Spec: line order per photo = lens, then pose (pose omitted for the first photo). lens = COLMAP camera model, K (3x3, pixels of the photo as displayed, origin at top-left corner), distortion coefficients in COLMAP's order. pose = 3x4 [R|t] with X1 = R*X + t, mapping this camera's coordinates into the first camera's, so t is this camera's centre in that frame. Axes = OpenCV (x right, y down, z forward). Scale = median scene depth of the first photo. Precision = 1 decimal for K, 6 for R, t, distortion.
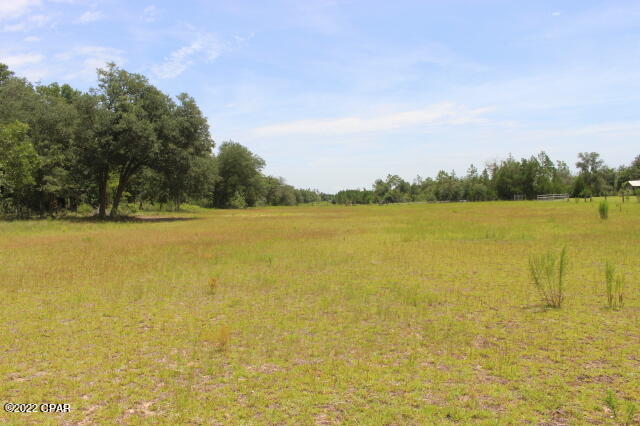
lens RADIAL K [[541.8, 0, 321.2], [0, 541.8, 215.3], [0, 0, 1]] dist [-0.131871, 0.128574]
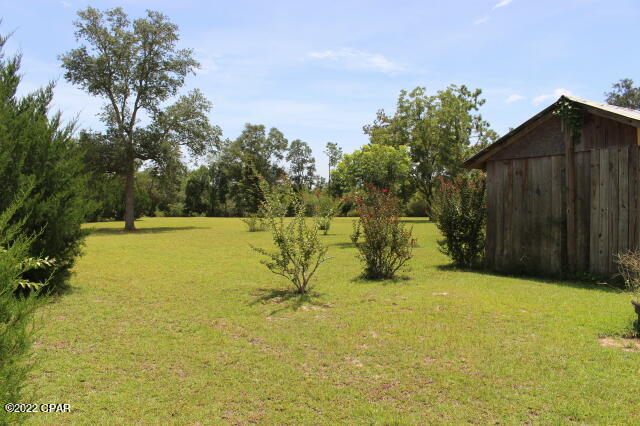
lens RADIAL K [[541.8, 0, 321.2], [0, 541.8, 215.3], [0, 0, 1]] dist [-0.131871, 0.128574]
pose [[0.697252, 0.038405, 0.715797, 0.189014], [-0.031607, 0.999240, -0.022825, -0.017452], [-0.716129, -0.006709, 0.697936, 0.365637]]
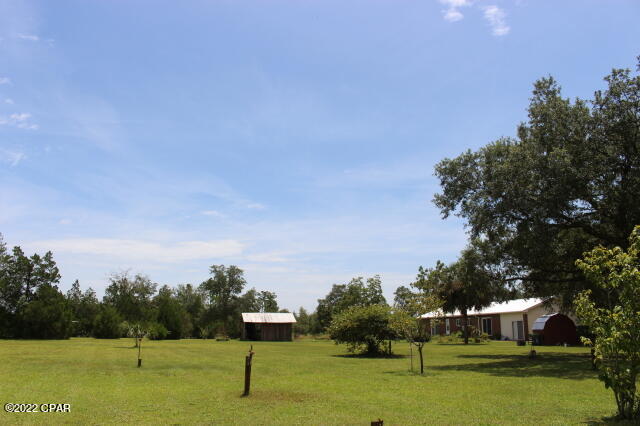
lens RADIAL K [[541.8, 0, 321.2], [0, 541.8, 215.3], [0, 0, 1]] dist [-0.131871, 0.128574]
pose [[0.916062, 0.131191, 0.378971, 0.165789], [-0.035404, 0.967745, -0.249431, -0.010973], [-0.399470, 0.215077, 0.891160, 0.175830]]
